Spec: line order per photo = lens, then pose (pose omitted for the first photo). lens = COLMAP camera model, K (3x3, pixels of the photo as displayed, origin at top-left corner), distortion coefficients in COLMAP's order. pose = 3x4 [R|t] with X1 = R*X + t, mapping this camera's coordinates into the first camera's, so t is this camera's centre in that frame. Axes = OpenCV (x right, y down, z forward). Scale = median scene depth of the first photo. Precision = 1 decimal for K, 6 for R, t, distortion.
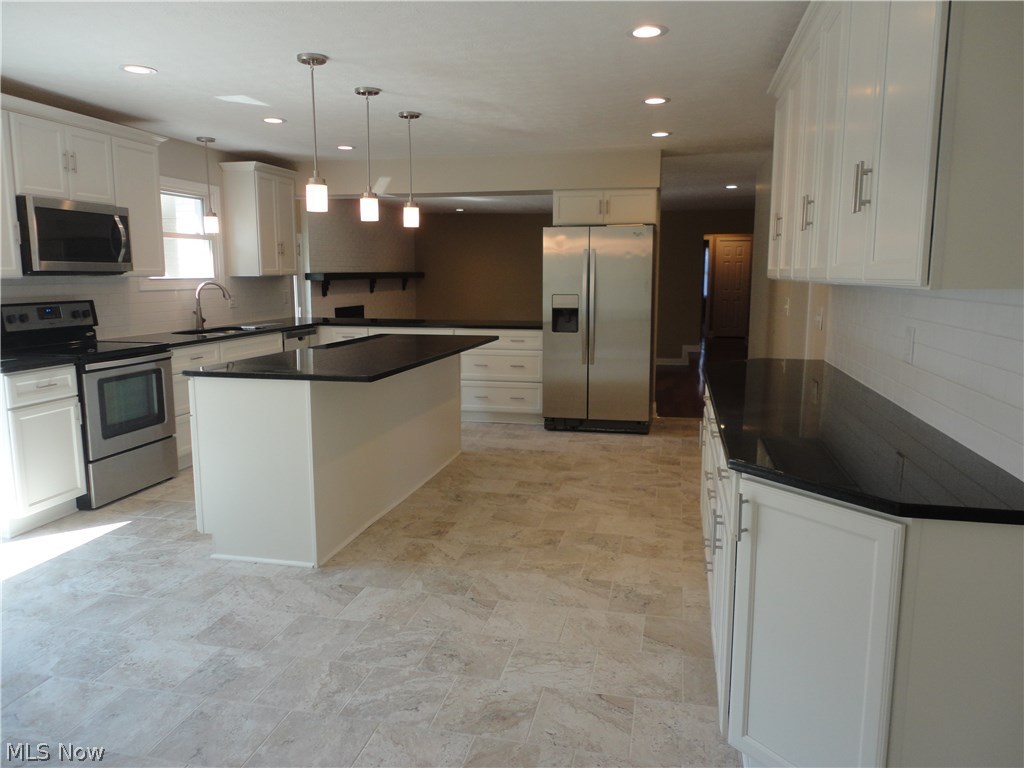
lens RADIAL K [[740.2, 0, 507.4], [0, 740.2, 381.0], [0, 0, 1]] dist [-0.000121, -0.000023]
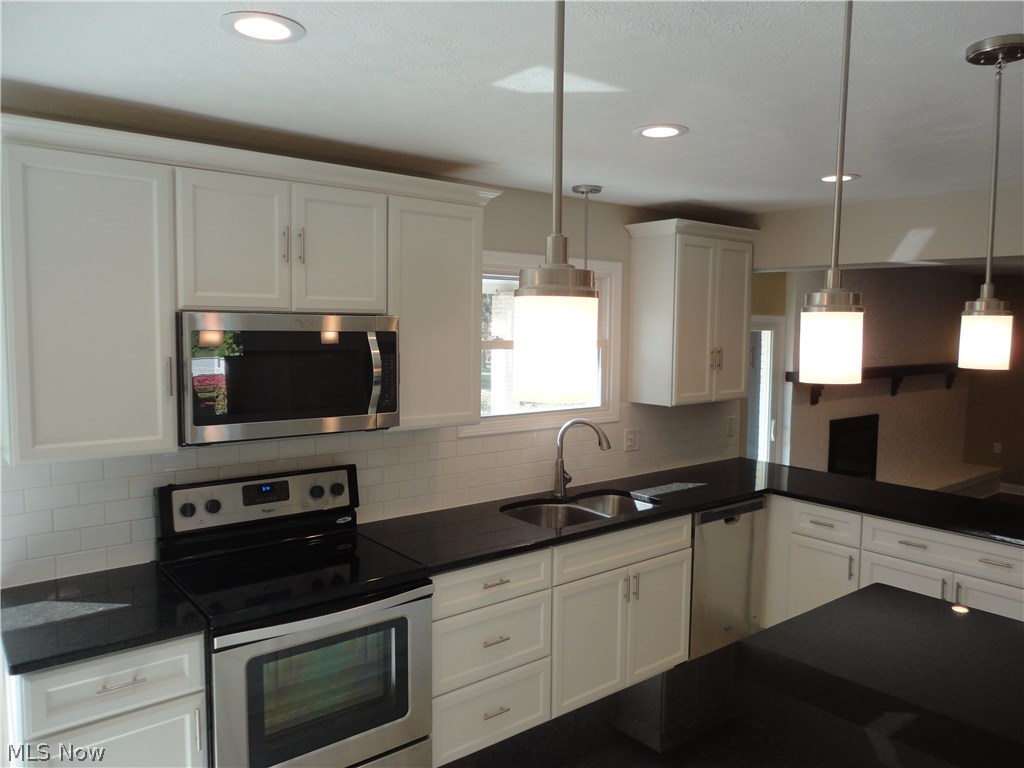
lens RADIAL K [[740.2, 0, 507.4], [0, 740.2, 381.0], [0, 0, 1]] dist [-0.000121, -0.000023]
pose [[0.779551, 0.057231, -0.623718, -0.075658], [-0.103131, 0.993953, -0.037695, -0.145313], [0.617789, 0.093710, 0.780740, 0.516537]]
